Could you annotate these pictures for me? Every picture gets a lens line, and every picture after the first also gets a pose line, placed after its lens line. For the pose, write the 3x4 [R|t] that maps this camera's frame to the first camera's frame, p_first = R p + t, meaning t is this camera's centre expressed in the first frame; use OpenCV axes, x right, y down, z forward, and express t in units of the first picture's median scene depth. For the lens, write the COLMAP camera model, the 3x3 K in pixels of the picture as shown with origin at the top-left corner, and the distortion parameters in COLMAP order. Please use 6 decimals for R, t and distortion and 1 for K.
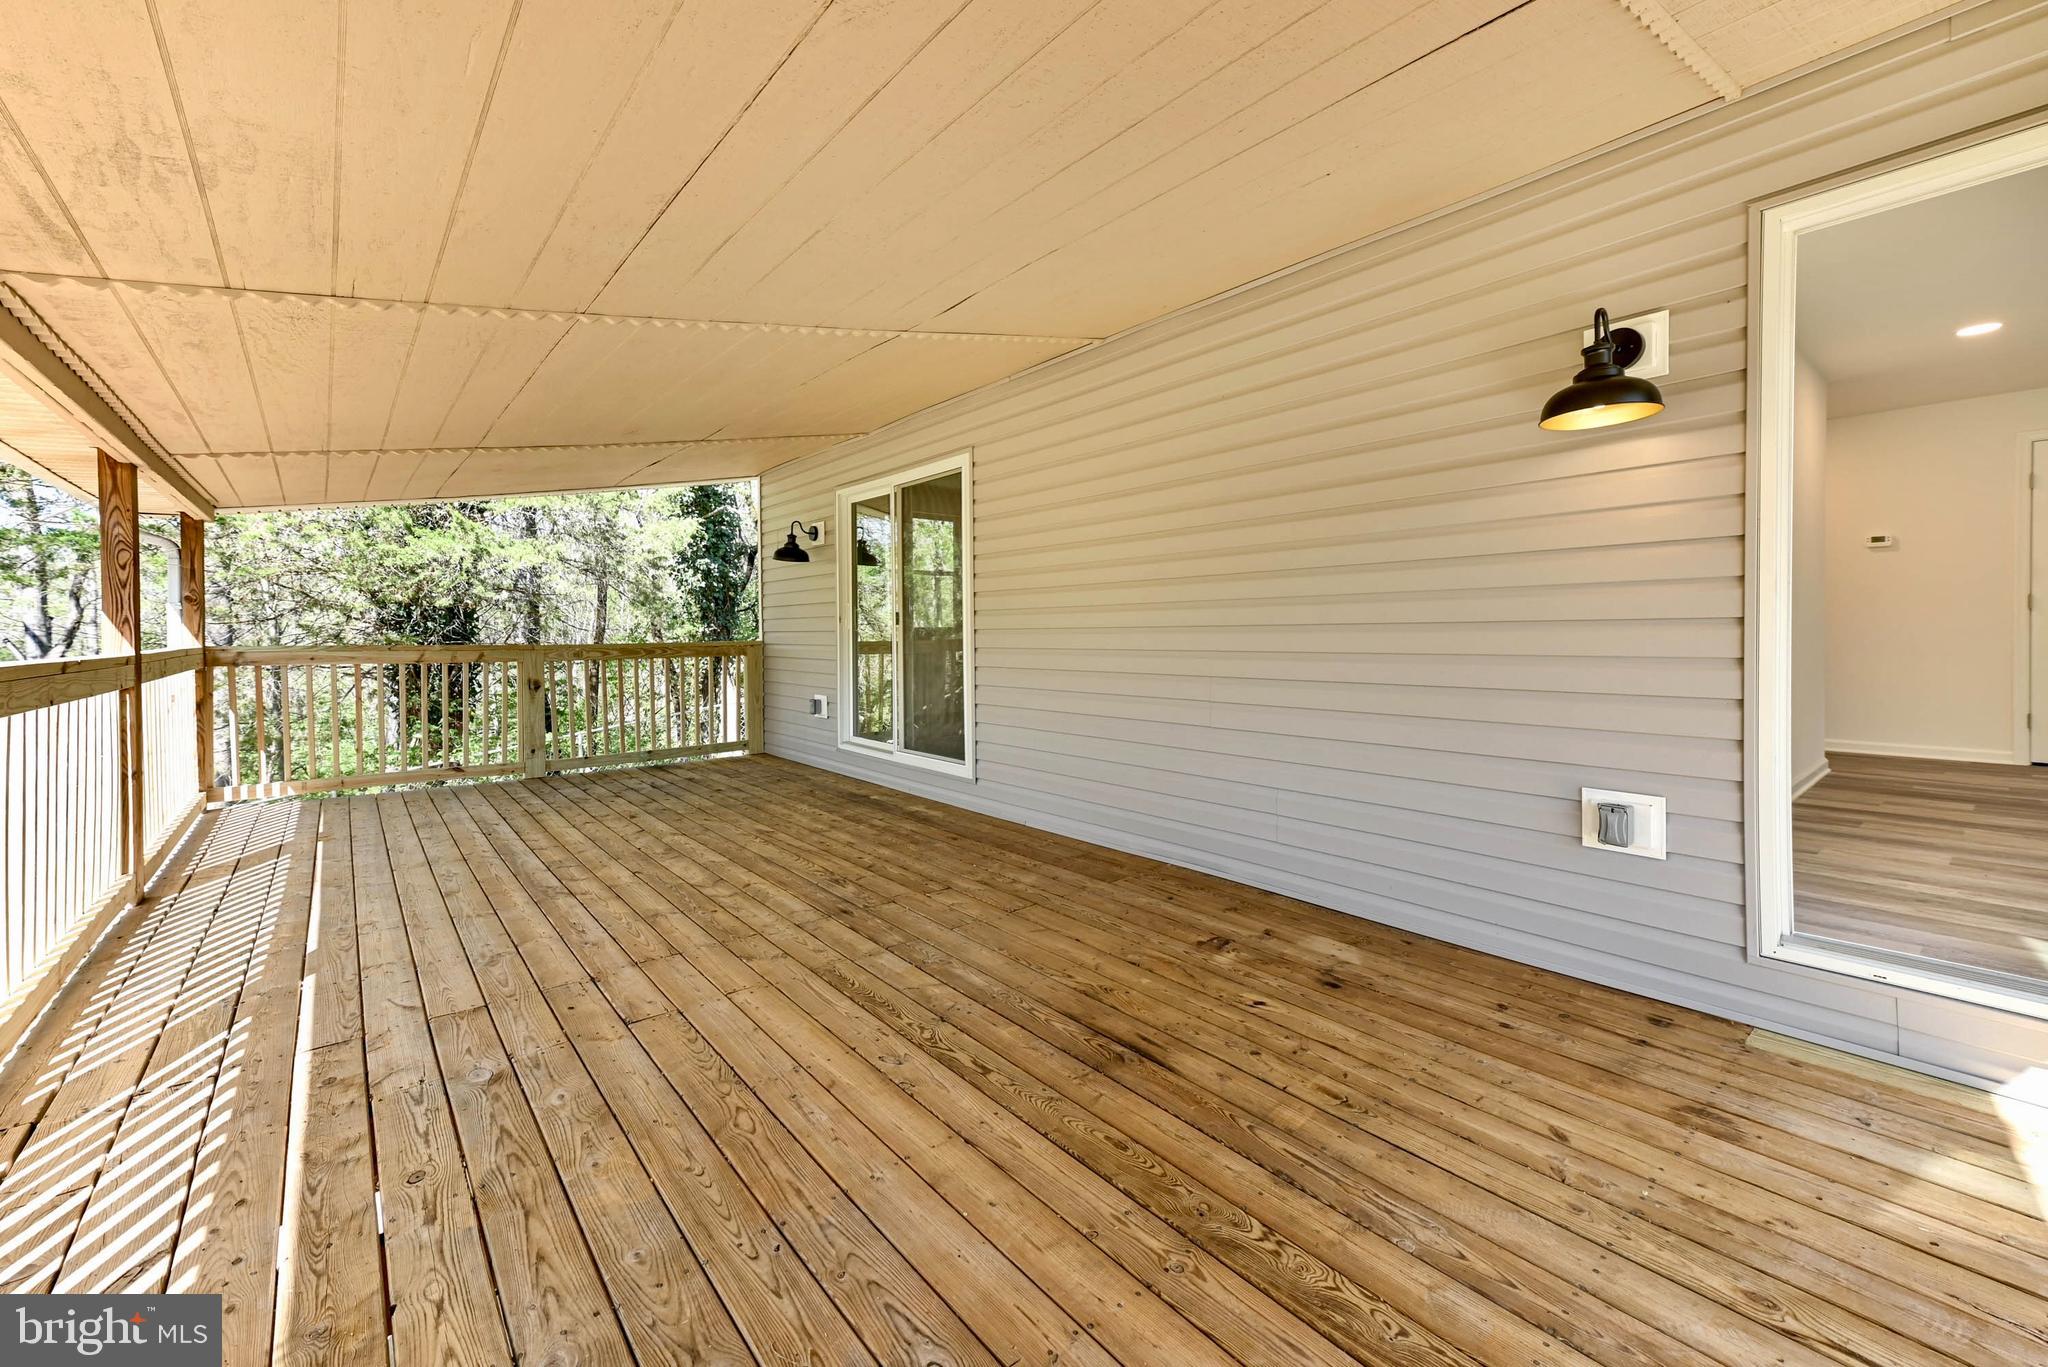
lens RADIAL K [[829.2, 0, 999.9], [0, 829.2, 627.0], [0, 0, 1]] dist [0.002953, 0.000221]
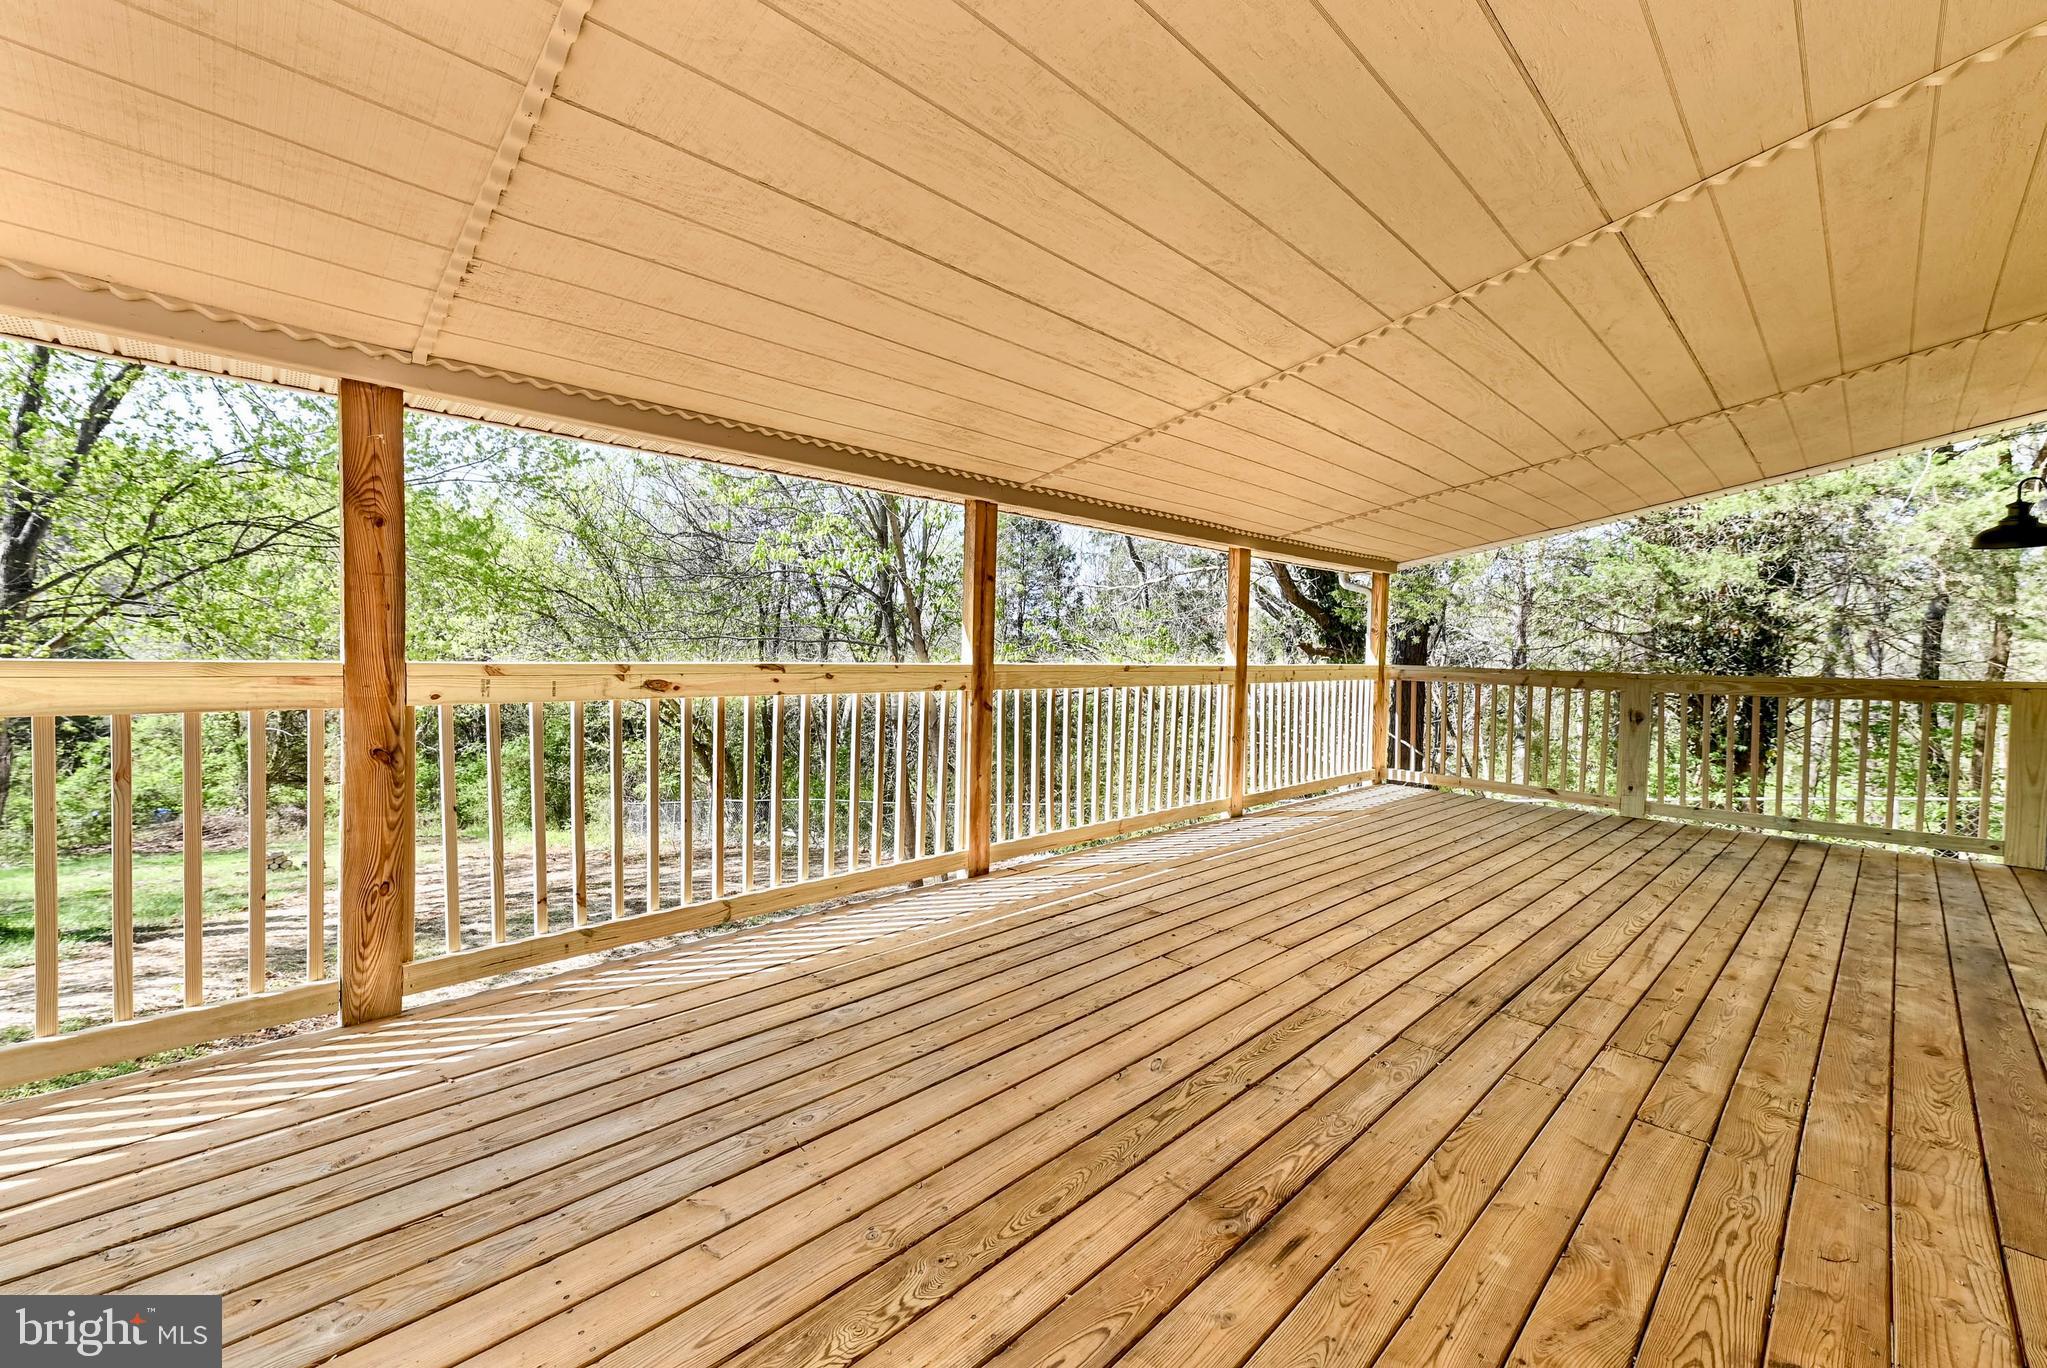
lens RADIAL K [[828.8, 0, 1022.1], [0, 828.8, 677.0], [0, 0, 1]] dist [0.002953, 0.000221]
pose [[0.083121, 0.045492, -0.995501, 0.729876], [-0.018660, 0.998853, 0.044087, -0.000966], [0.996365, 0.014911, 0.083874, 0.629356]]
